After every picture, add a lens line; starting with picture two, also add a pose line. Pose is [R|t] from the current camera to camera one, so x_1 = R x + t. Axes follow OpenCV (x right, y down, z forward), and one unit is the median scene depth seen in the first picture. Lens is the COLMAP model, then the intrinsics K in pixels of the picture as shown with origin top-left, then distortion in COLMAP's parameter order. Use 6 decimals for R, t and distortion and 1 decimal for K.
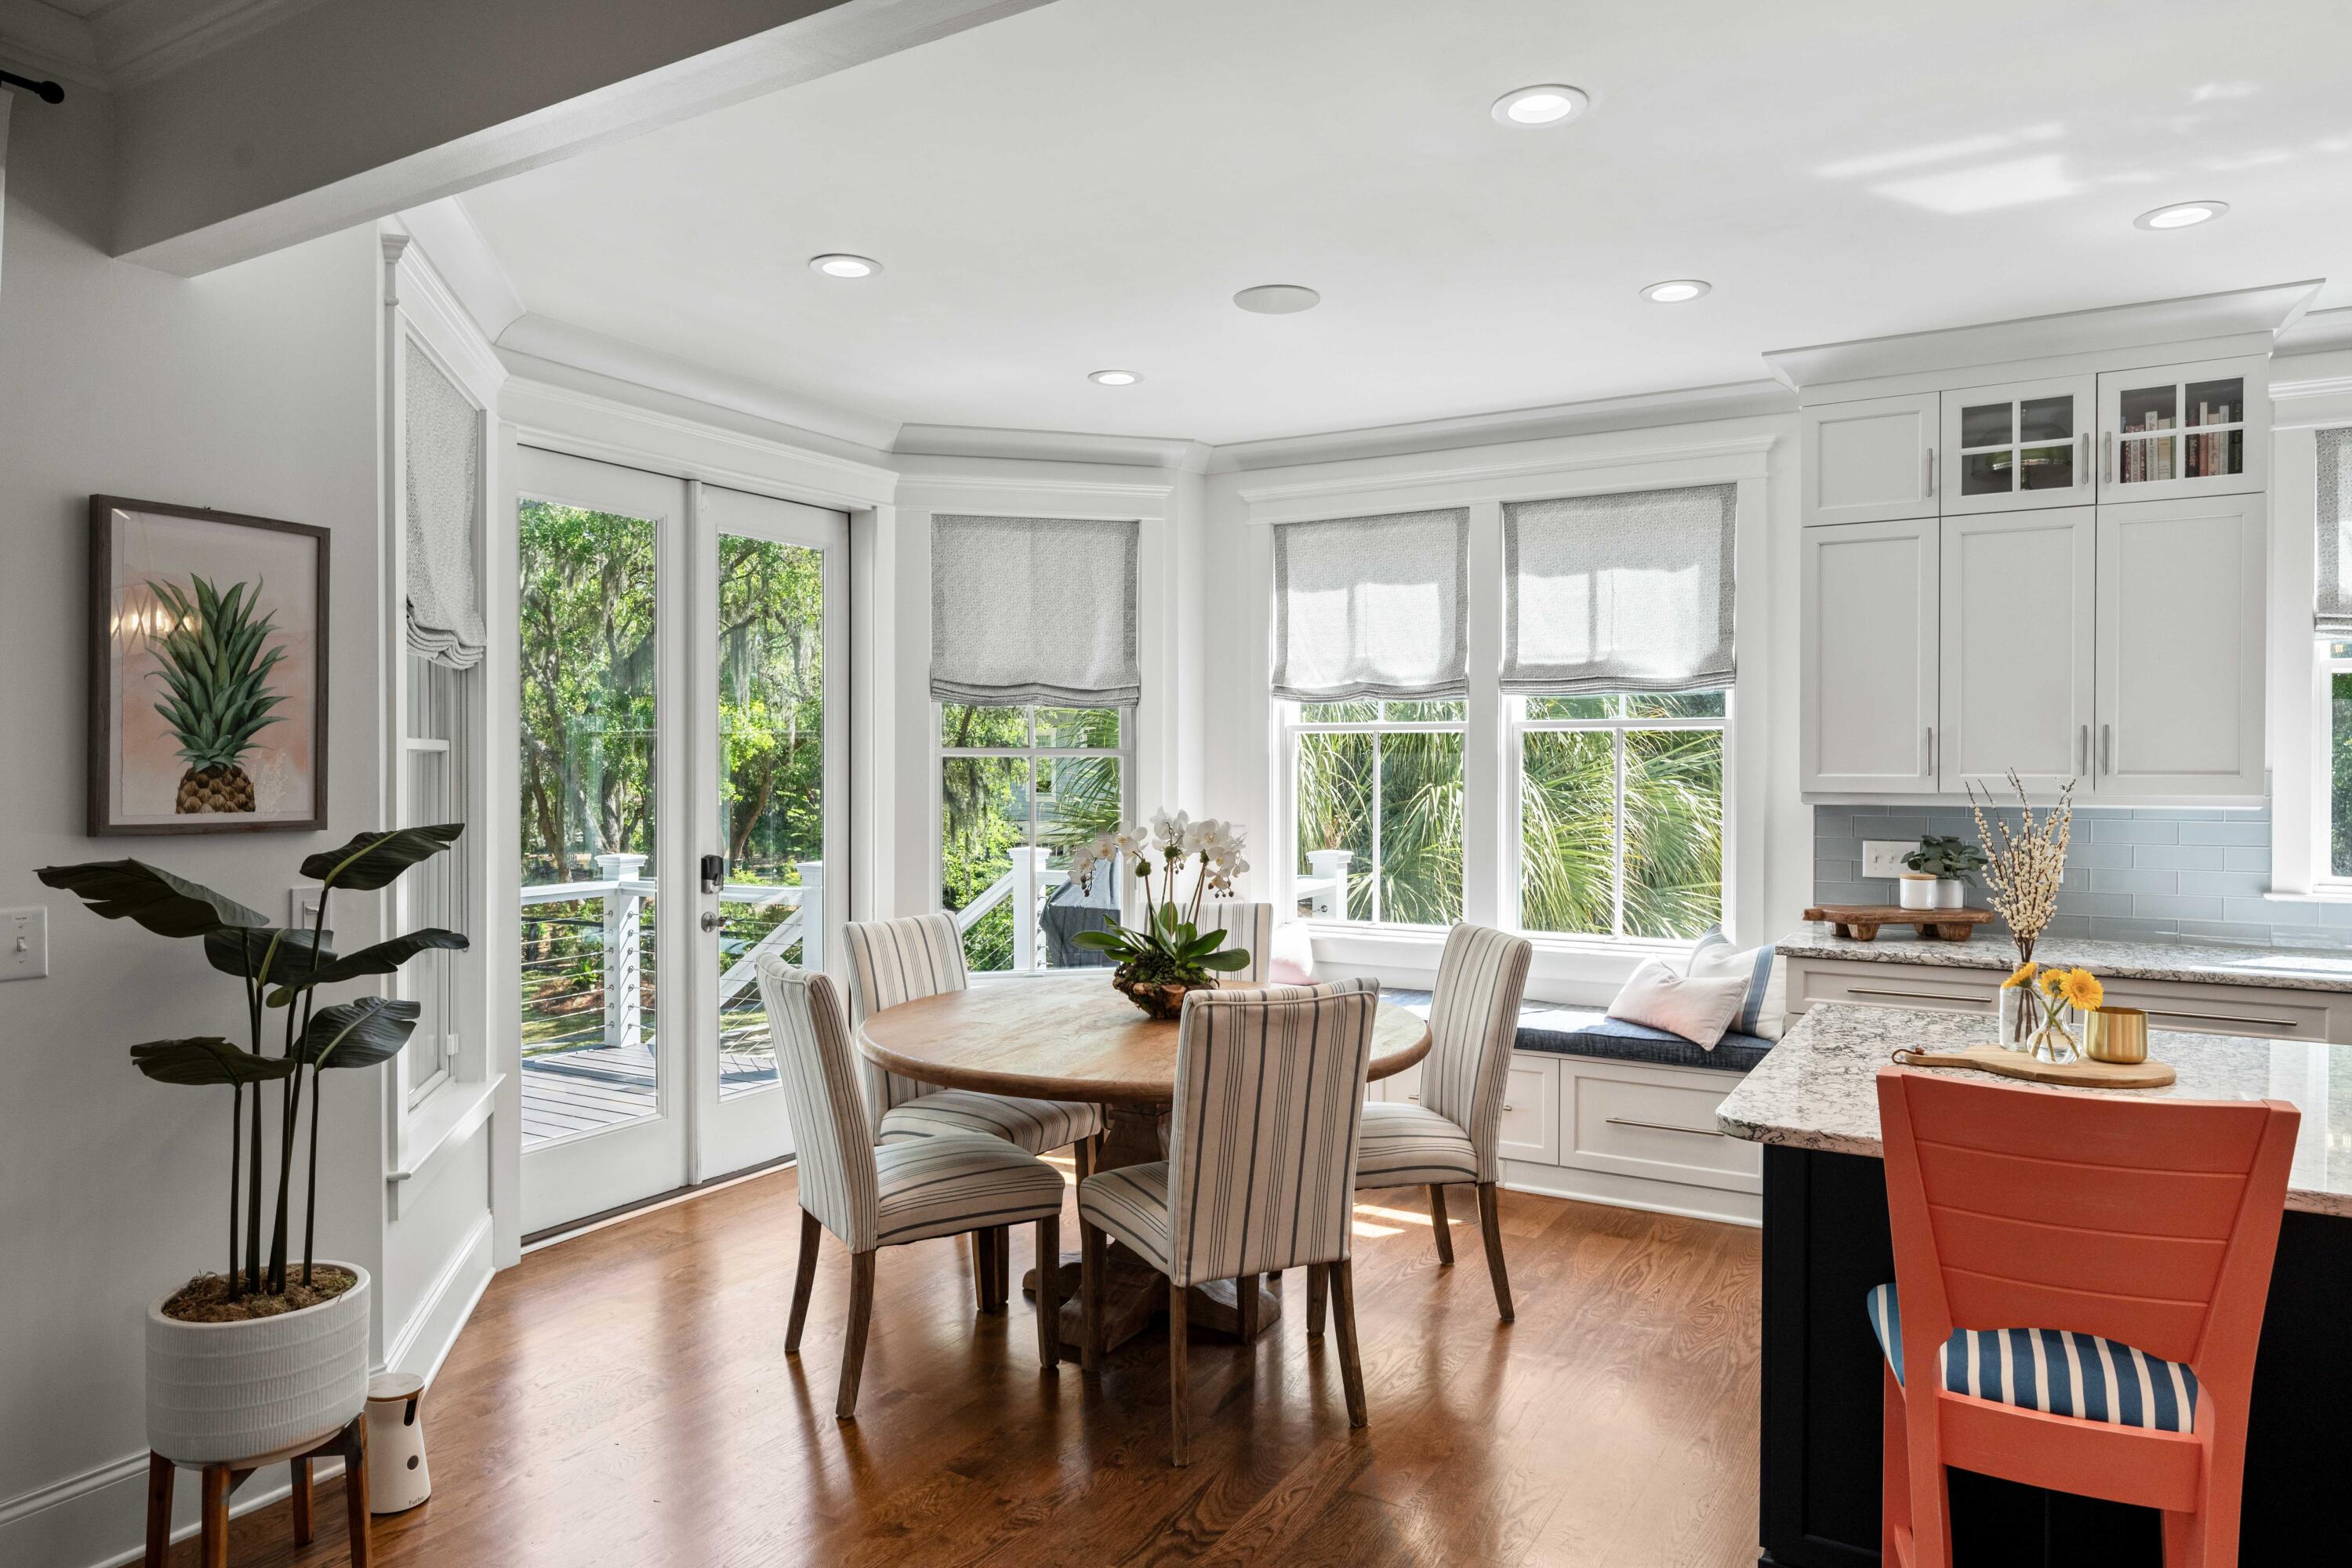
lens RADIAL K [[1465.7, 0, 1181.7], [0, 1465.7, 774.5], [0, 0, 1]] dist [0.003435, 0.000253]
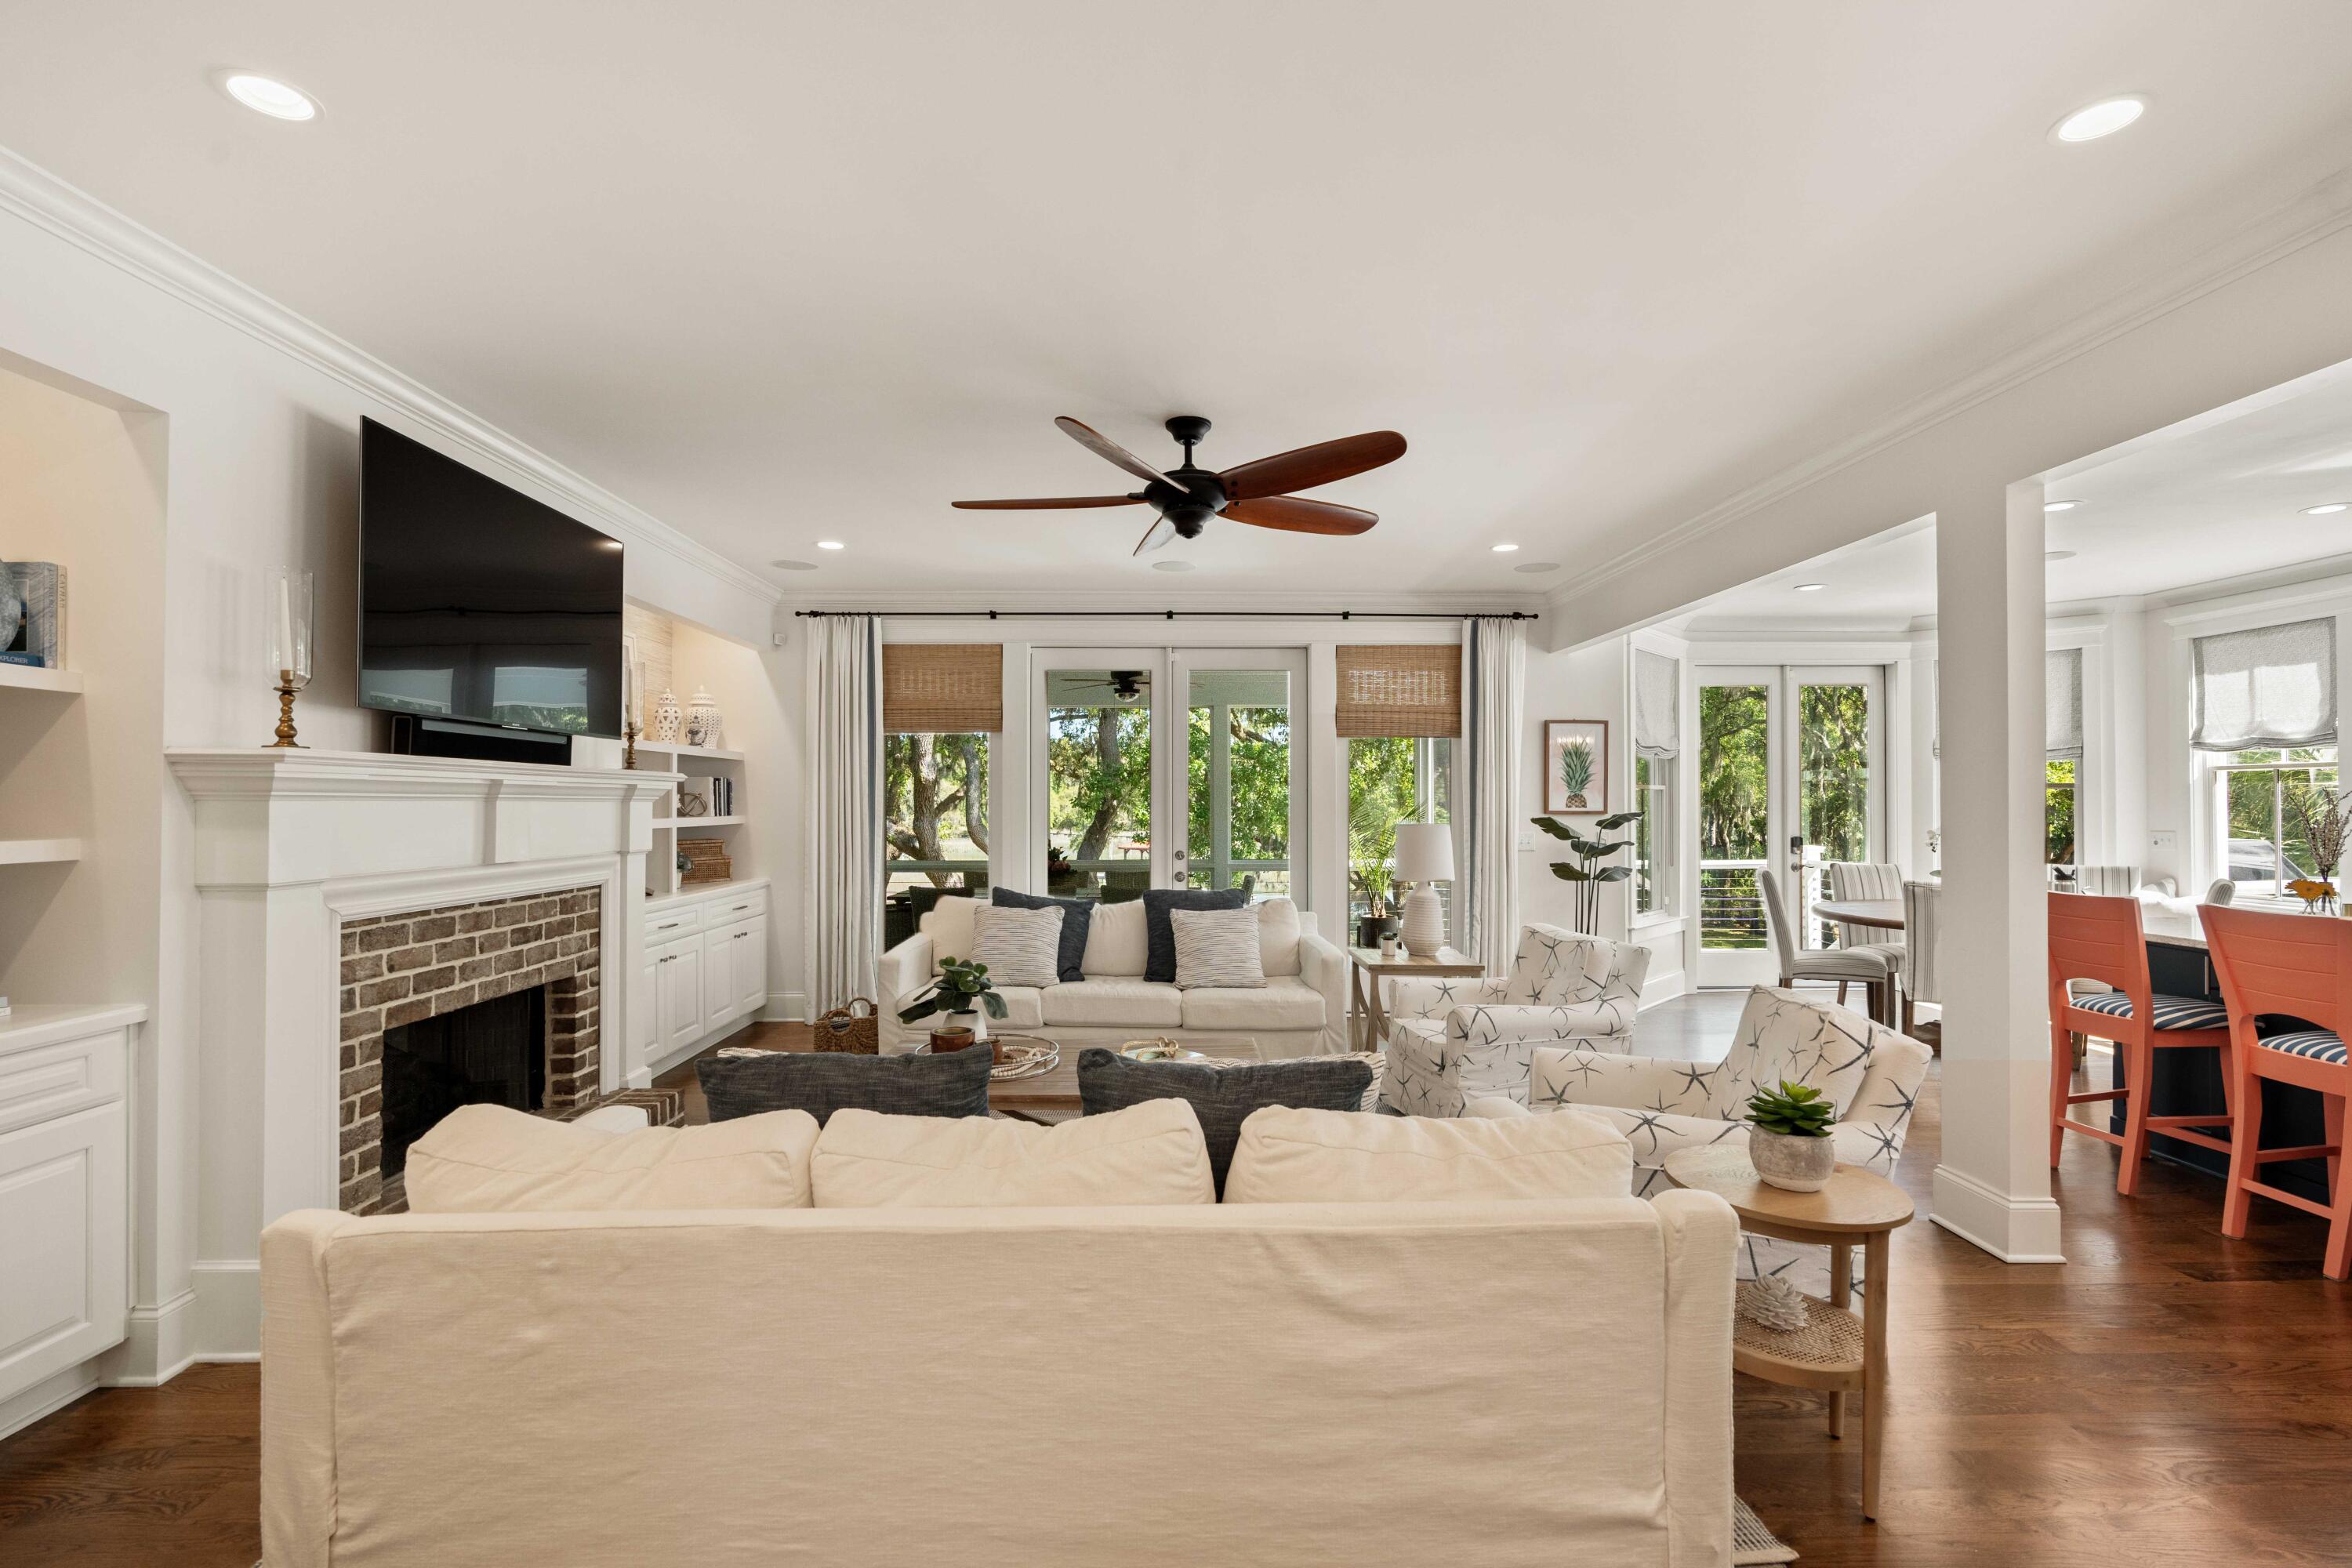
lens RADIAL K [[1059.3, 0, 1182.8], [0, 1059.3, 795.6], [0, 0, 1]] dist [-0.001354, 0.000087]
pose [[0.529016, -0.009596, -0.848557, 0.537262], [-0.002911, 0.999910, -0.013122, 0.018380], [0.848607, 0.009412, 0.528941, -0.612725]]
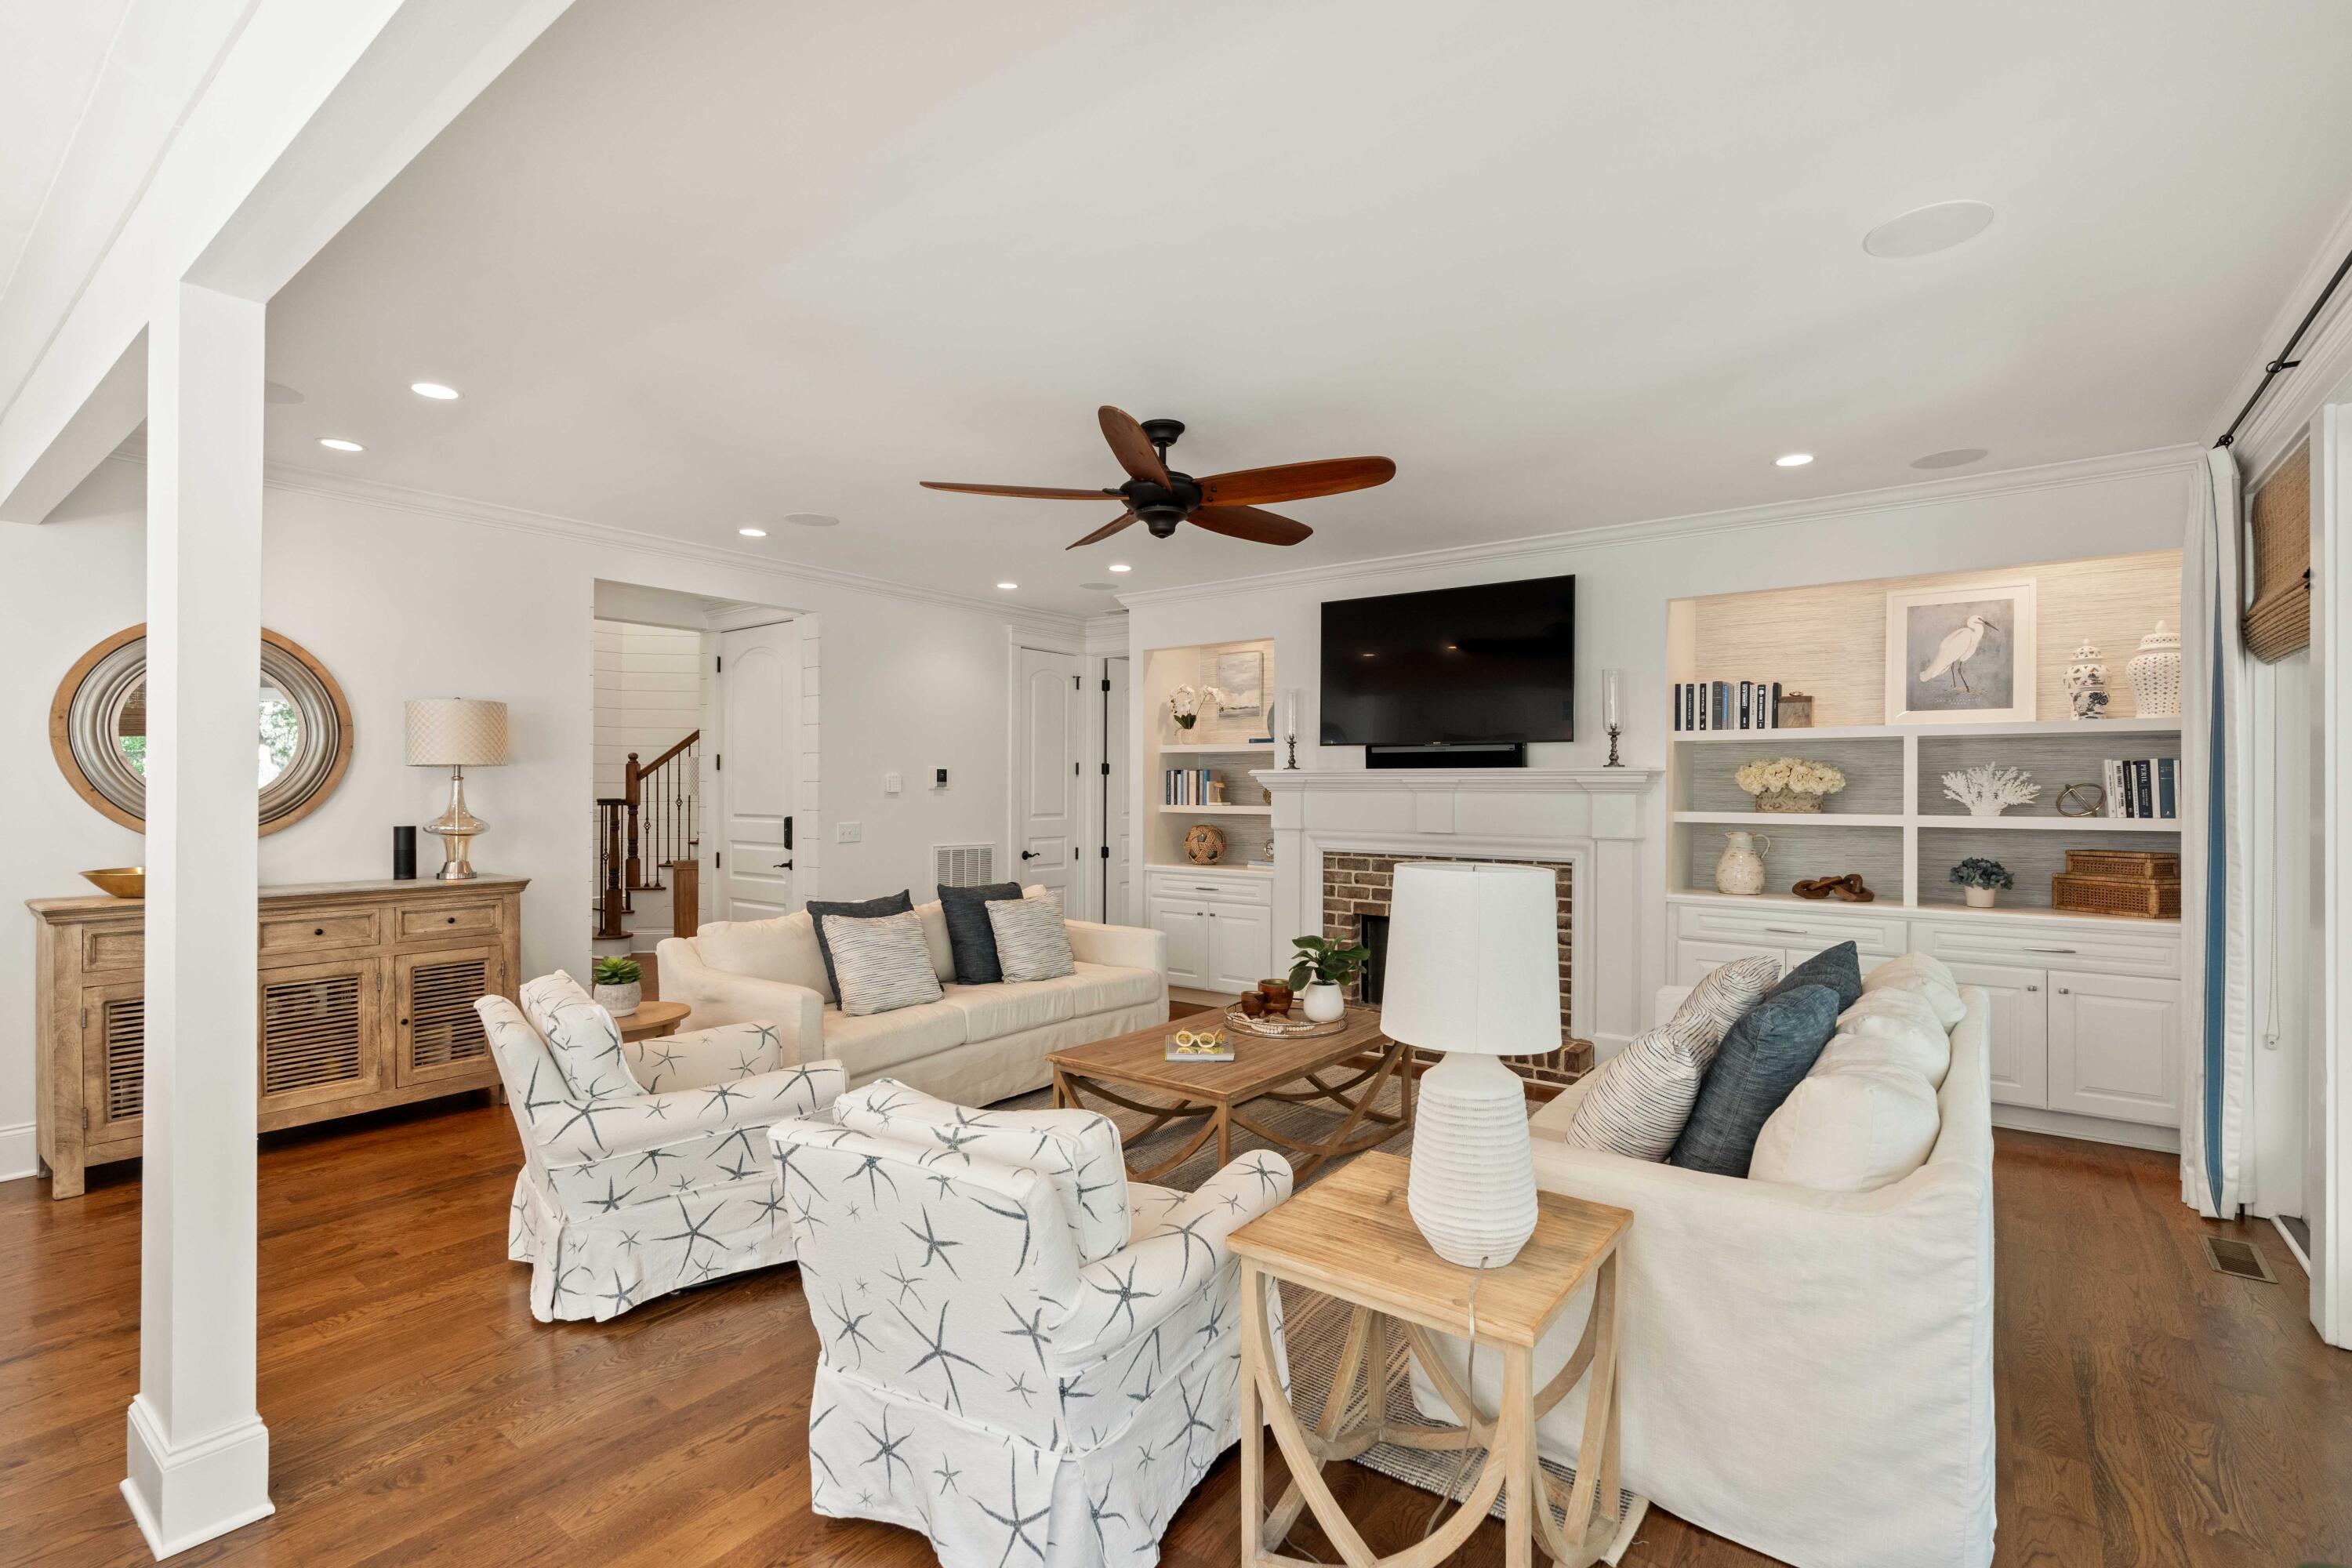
lens RADIAL K [[1077.5, 0, 1181.5], [0, 1077.5, 785.1], [0, 0, 1]] dist [-0.010012, 0.000591]
pose [[-0.992483, -0.005960, 0.122241, -0.212725], [-0.005494, 0.999976, 0.004149, 0.001920], [-0.122263, 0.003446, -0.992492, 0.568348]]
